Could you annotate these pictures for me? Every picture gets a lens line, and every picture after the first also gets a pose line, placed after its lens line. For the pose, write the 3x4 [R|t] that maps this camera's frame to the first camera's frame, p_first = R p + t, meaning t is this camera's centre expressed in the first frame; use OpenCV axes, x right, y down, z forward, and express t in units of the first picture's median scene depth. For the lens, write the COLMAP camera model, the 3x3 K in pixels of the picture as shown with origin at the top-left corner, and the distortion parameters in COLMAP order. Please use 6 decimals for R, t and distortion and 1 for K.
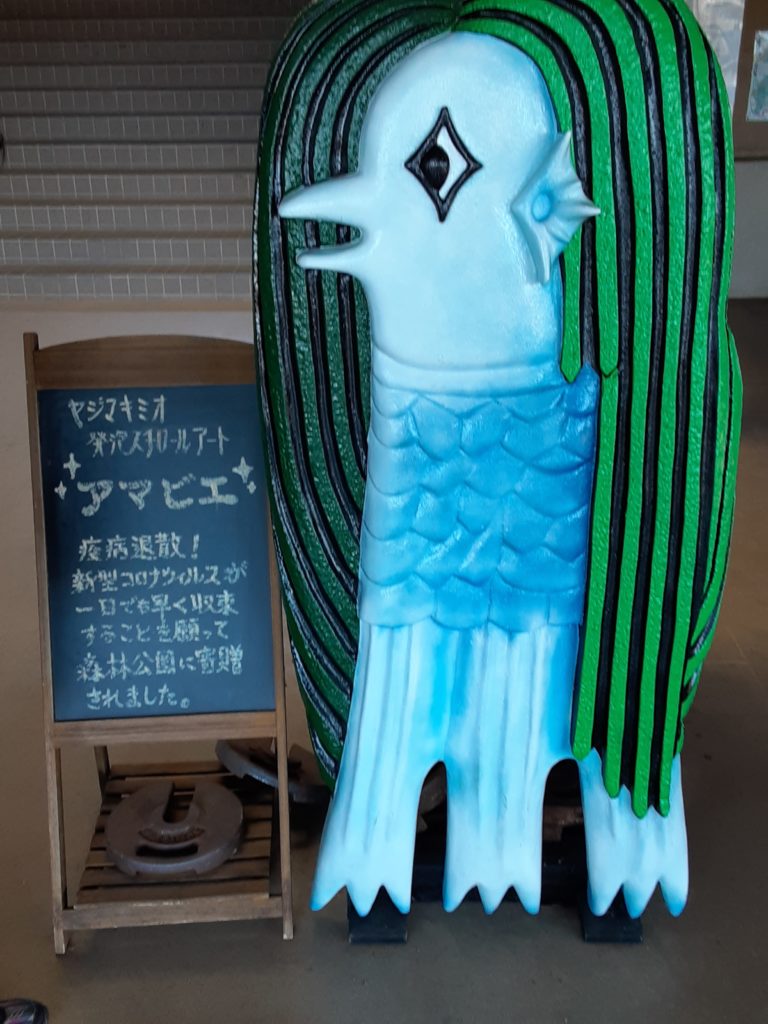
lens RADIAL K [[1088.0, 0, 326.1], [0, 1088.0, 512.2], [0, 0, 1]] dist [0.120633, -0.178412]
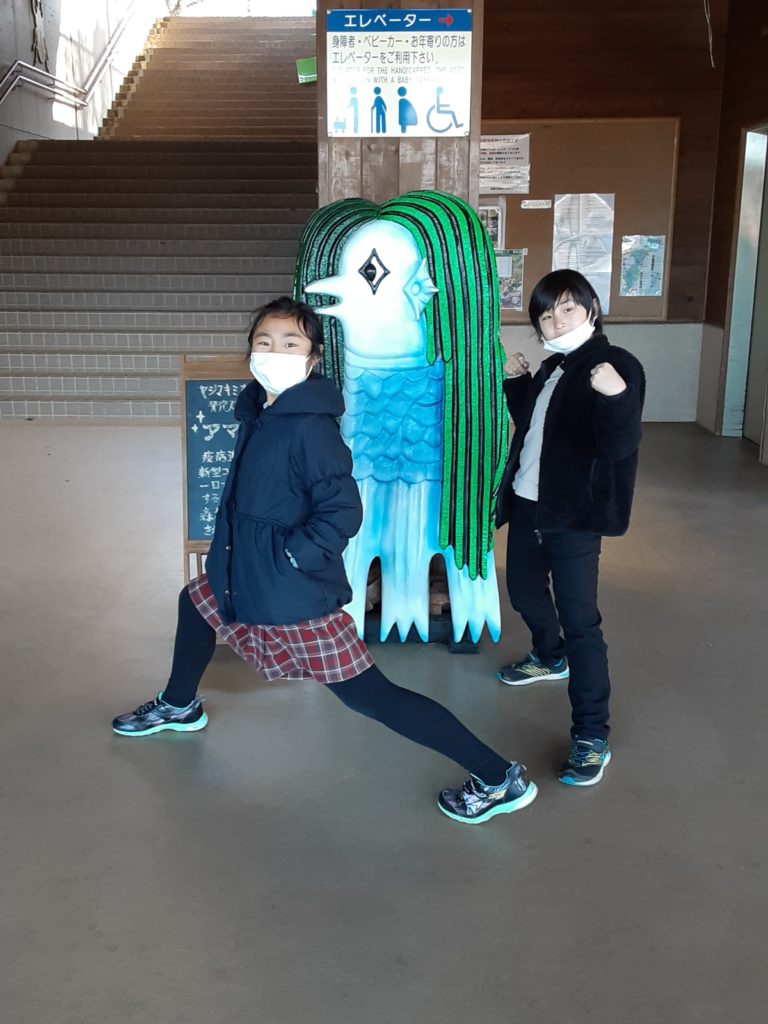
lens RADIAL K [[1088.0, 0, 326.1], [0, 1088.0, 512.2], [0, 0, 1]] dist [0.120633, -0.178412]
pose [[0.999886, 0.009840, 0.011417, -0.018121], [-0.007785, 0.985788, -0.167812, 0.532905], [-0.012906, 0.167704, 0.985753, -1.116347]]
